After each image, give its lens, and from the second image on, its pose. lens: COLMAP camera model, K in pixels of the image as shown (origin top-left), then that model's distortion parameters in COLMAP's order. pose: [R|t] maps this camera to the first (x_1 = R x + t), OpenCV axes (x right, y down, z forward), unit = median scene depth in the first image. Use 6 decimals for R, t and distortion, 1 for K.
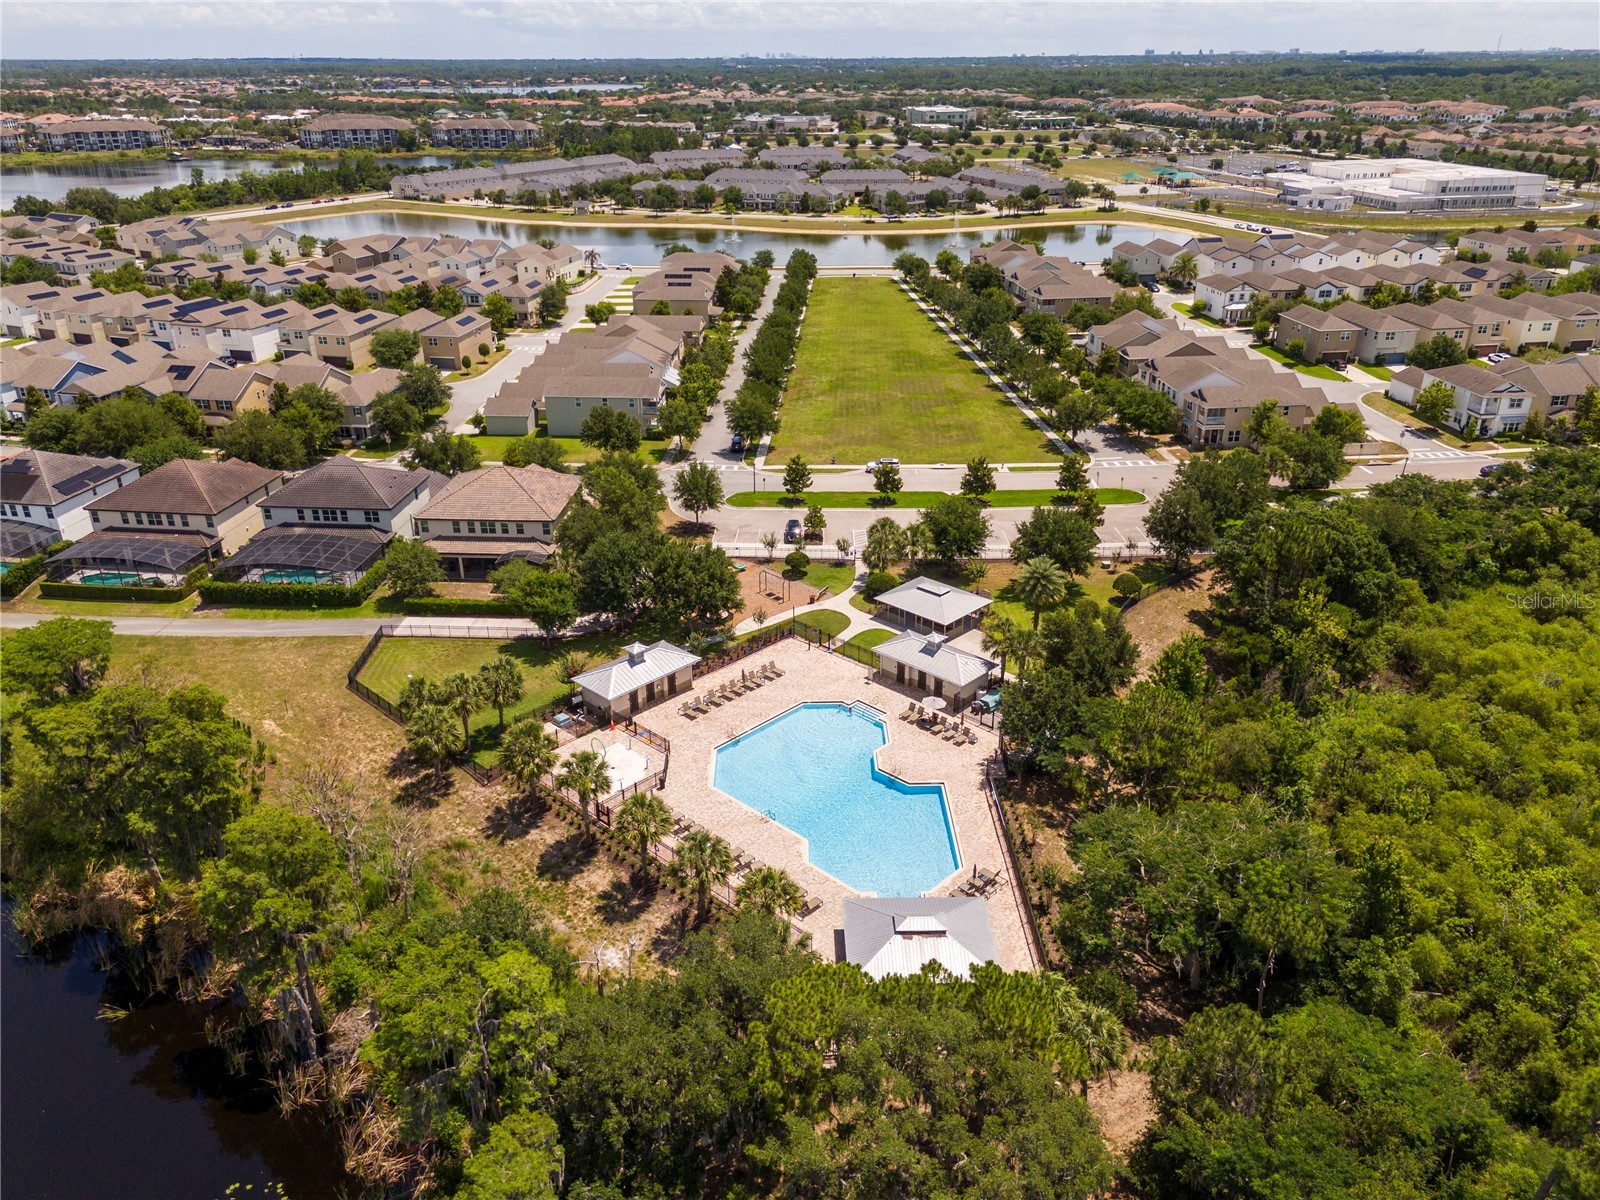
lens RADIAL K [[1181.0, 0, 805.7], [0, 1181.0, 600.2], [0, 0, 1]] dist [0.076867, -0.080866]
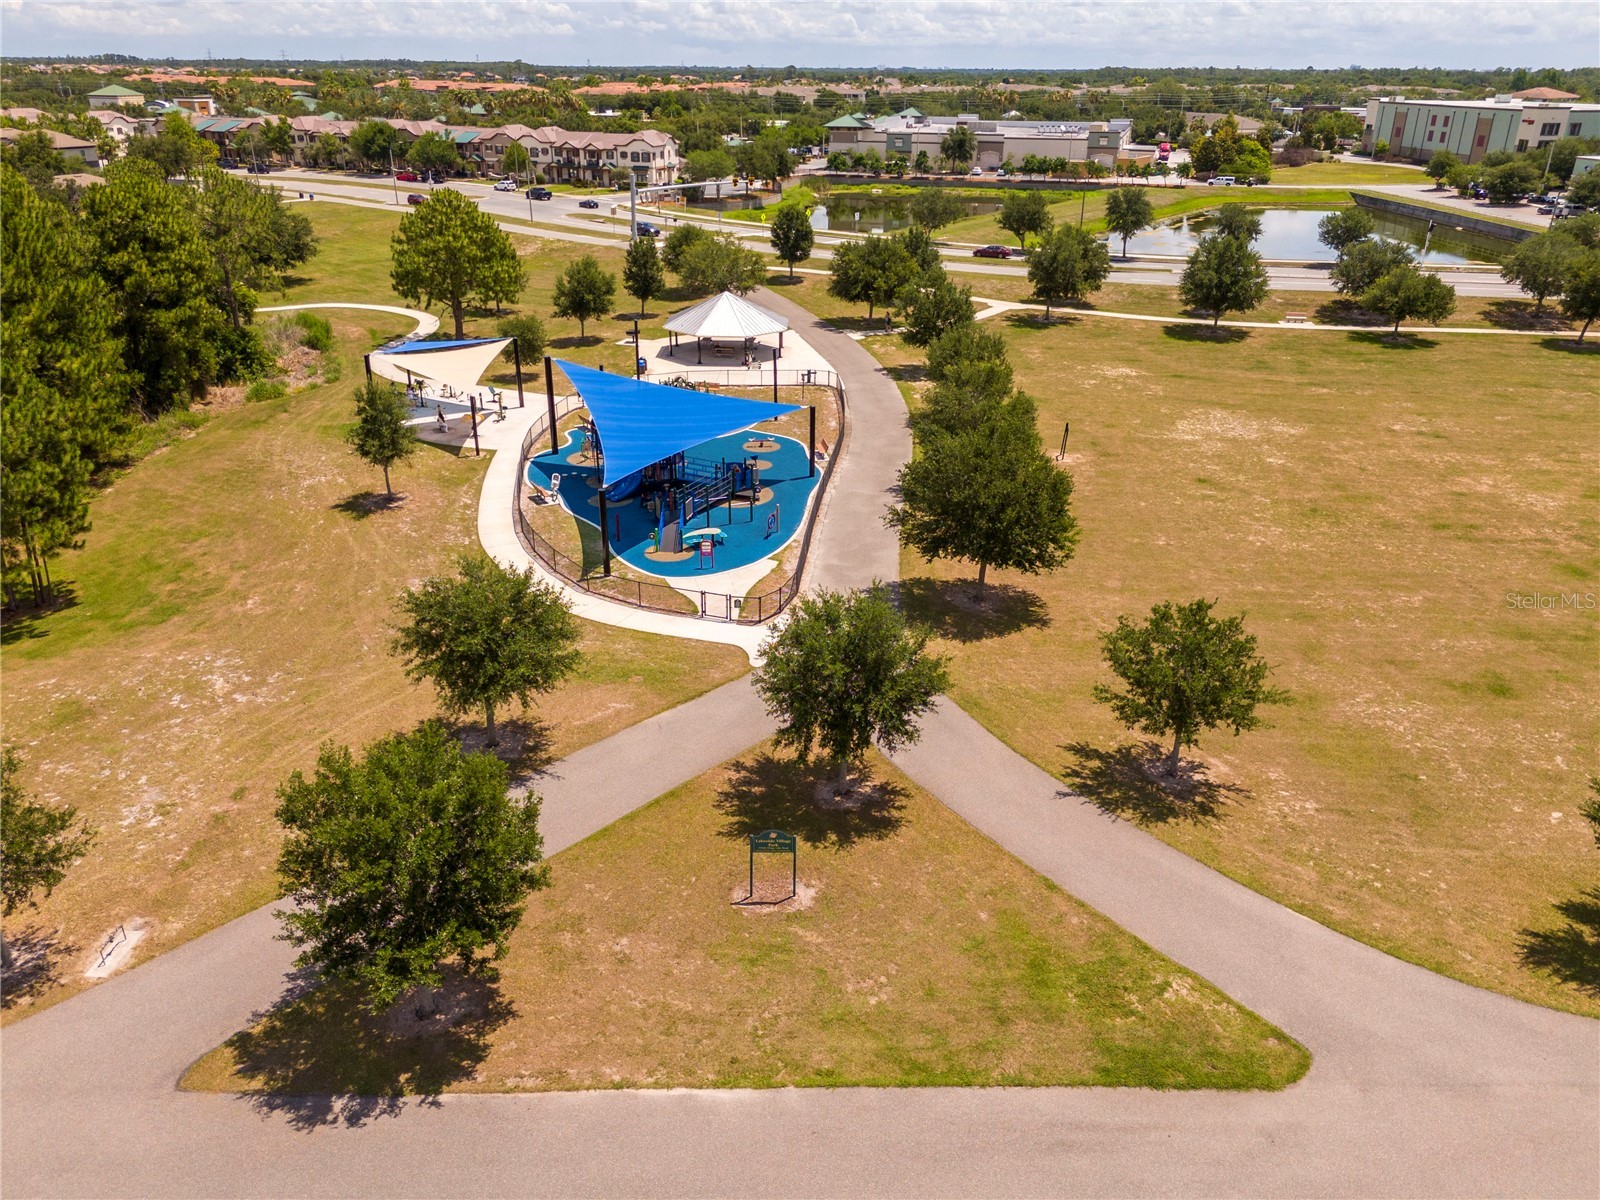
lens RADIAL K [[1182.8, 0, 802.6], [0, 1182.8, 597.4], [0, 0, 1]] dist [0.065681, -0.063875]
pose [[0.992423, 0.061771, -0.106209, -0.027561], [-0.063155, 0.997956, -0.009719, -0.270073], [0.105392, 0.016353, 0.994296, 0.675619]]
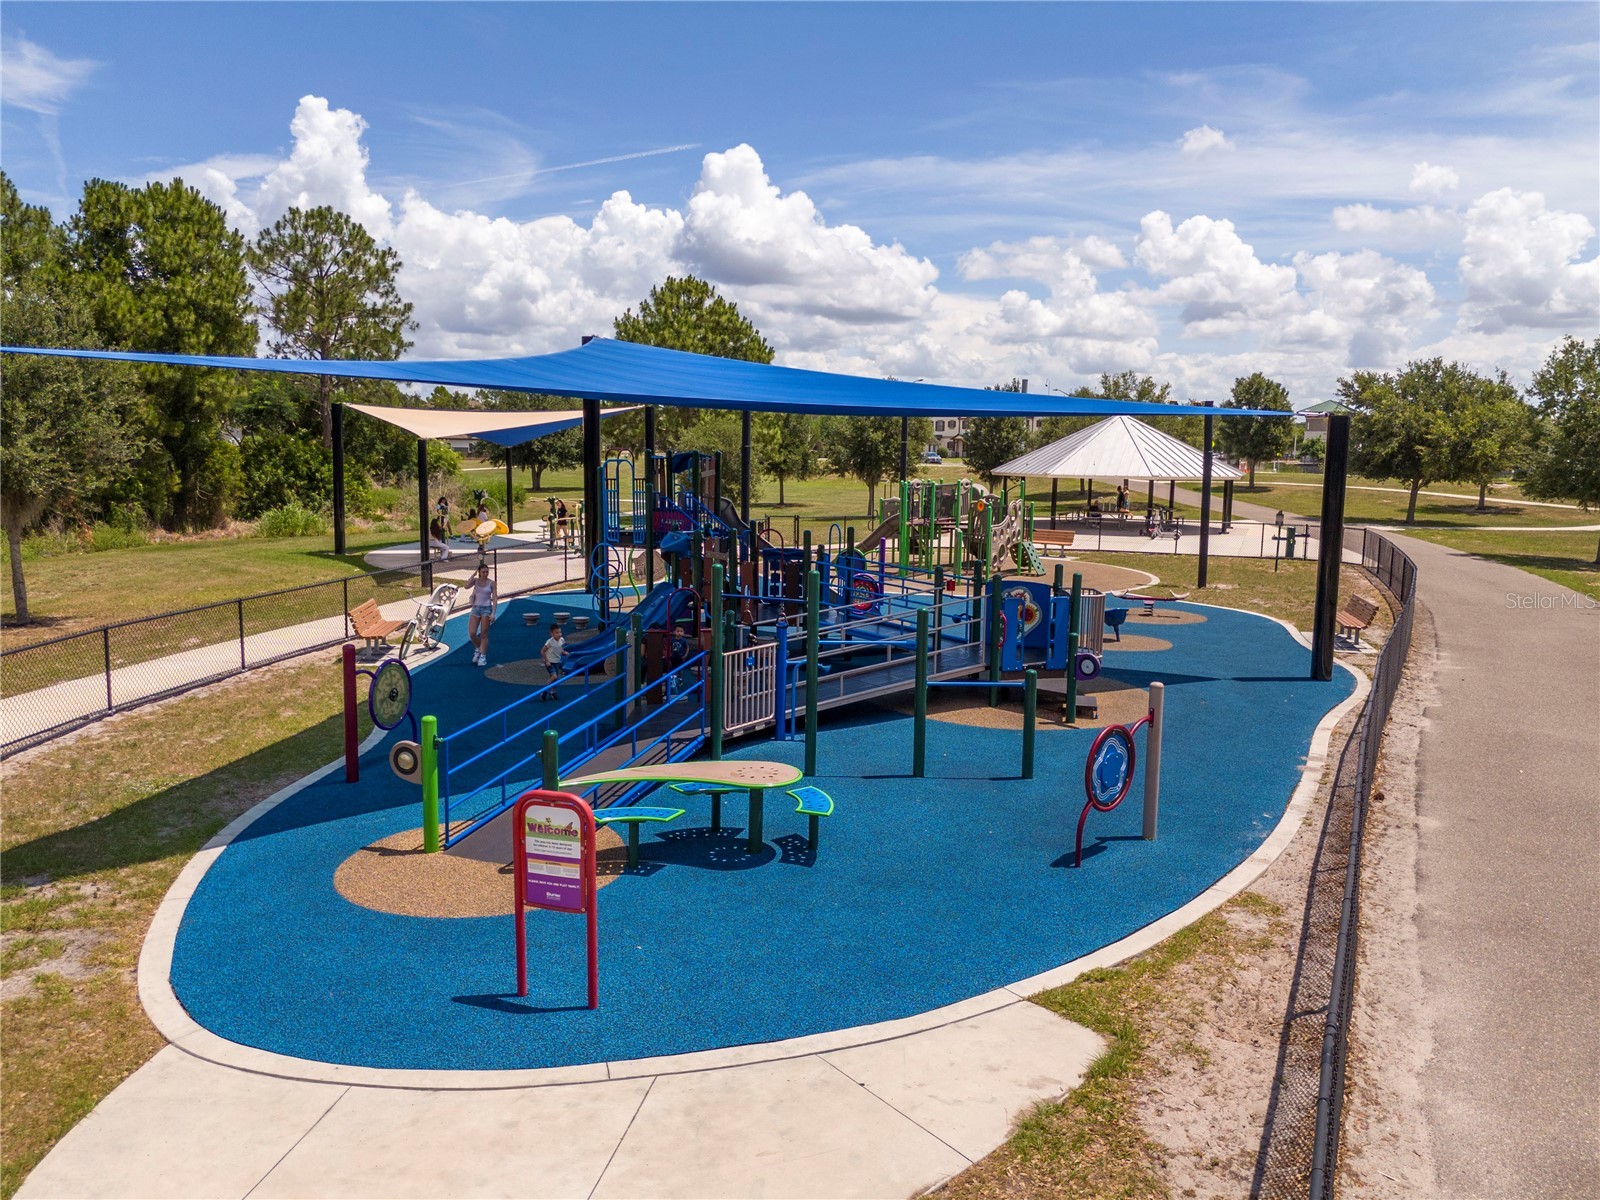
lens RADIAL K [[1182.8, 0, 802.6], [0, 1182.8, 597.4], [0, 0, 1]] dist [0.065681, -0.063875]
pose [[0.882162, 0.080370, -0.464038, -0.033792], [-0.215302, 0.945159, -0.245601, -0.272860], [0.418851, 0.316568, 0.851087, 0.728060]]
